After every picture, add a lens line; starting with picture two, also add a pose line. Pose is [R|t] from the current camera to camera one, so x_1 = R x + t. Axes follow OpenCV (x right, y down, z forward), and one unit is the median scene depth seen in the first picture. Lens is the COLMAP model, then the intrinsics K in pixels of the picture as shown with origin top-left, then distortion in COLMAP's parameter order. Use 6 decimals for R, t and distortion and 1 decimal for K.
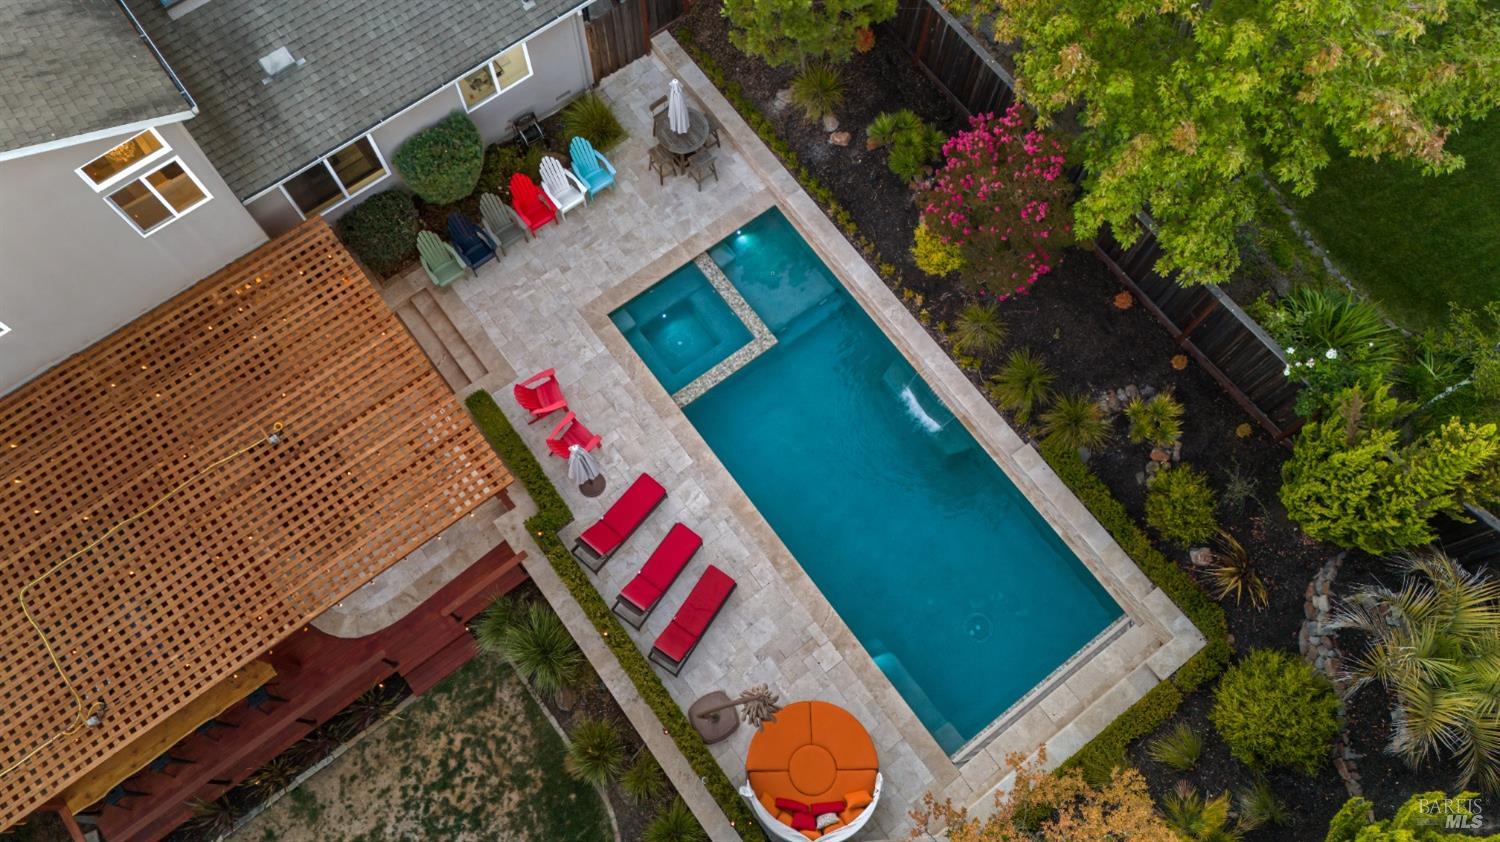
lens RADIAL K [[1051.8, 0, 750.0], [0, 1051.8, 421.0], [0, 0, 1]] dist [0.003134, -0.007477]
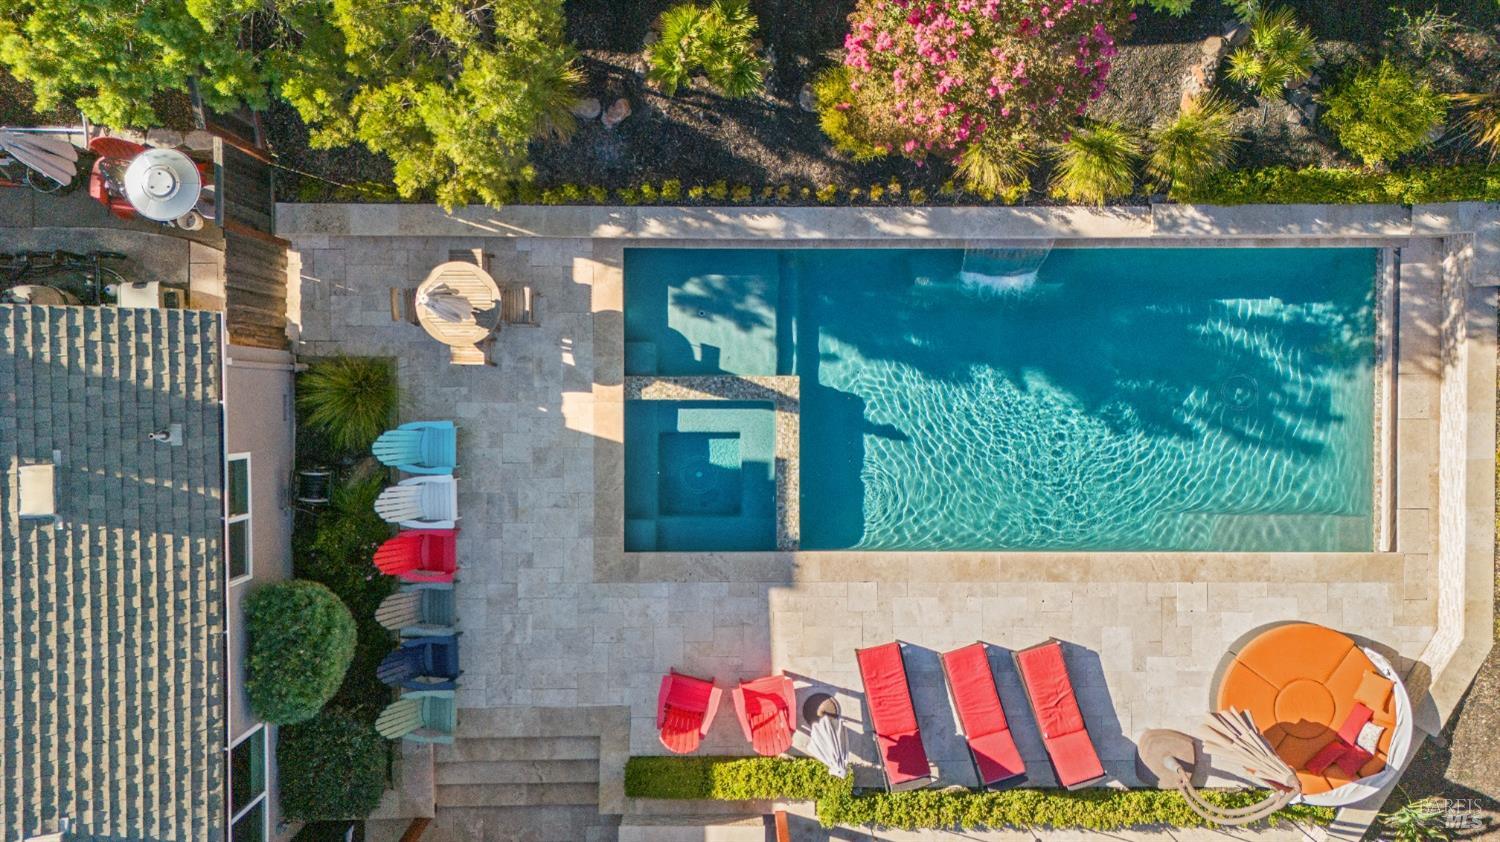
lens RADIAL K [[1051.8, 0, 750.0], [0, 1051.8, 421.0], [0, 0, 1]] dist [0.003134, -0.007477]
pose [[0.600646, -0.799334, -0.017047, -0.004768], [0.754216, 0.559410, 0.343829, -0.330379], [-0.265297, -0.219377, 0.938878, 0.350864]]
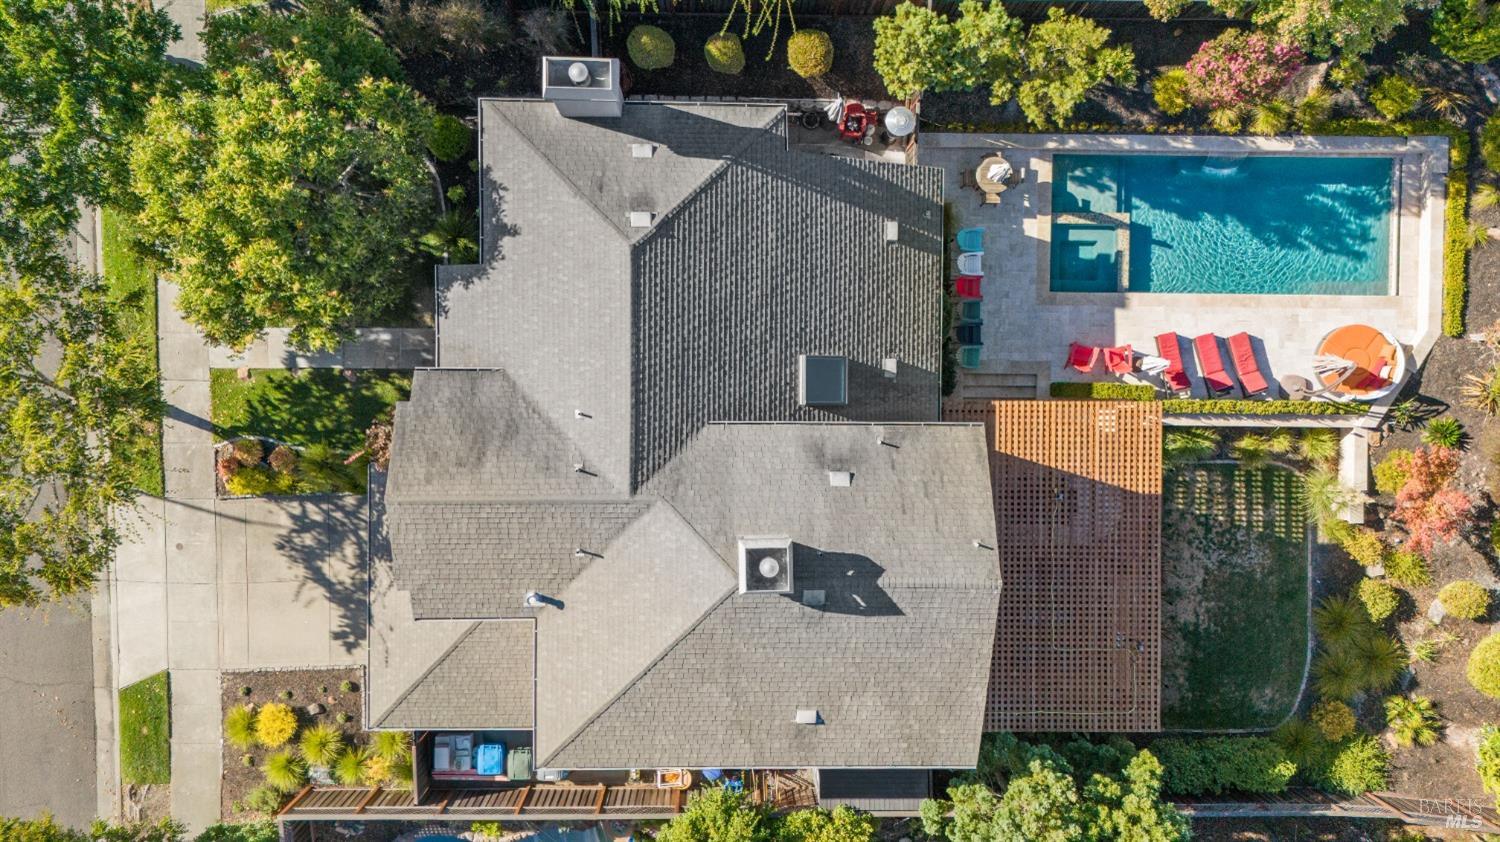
lens RADIAL K [[1079.3, 0, 750.0], [0, 1079.3, 421.0], [0, 0, 1]] dist [0.001838, -0.007133]
pose [[0.609045, -0.792753, -0.024642, -0.521430], [0.748801, 0.564480, 0.347361, -0.883446], [-0.261462, -0.230011, 0.937408, -0.413385]]
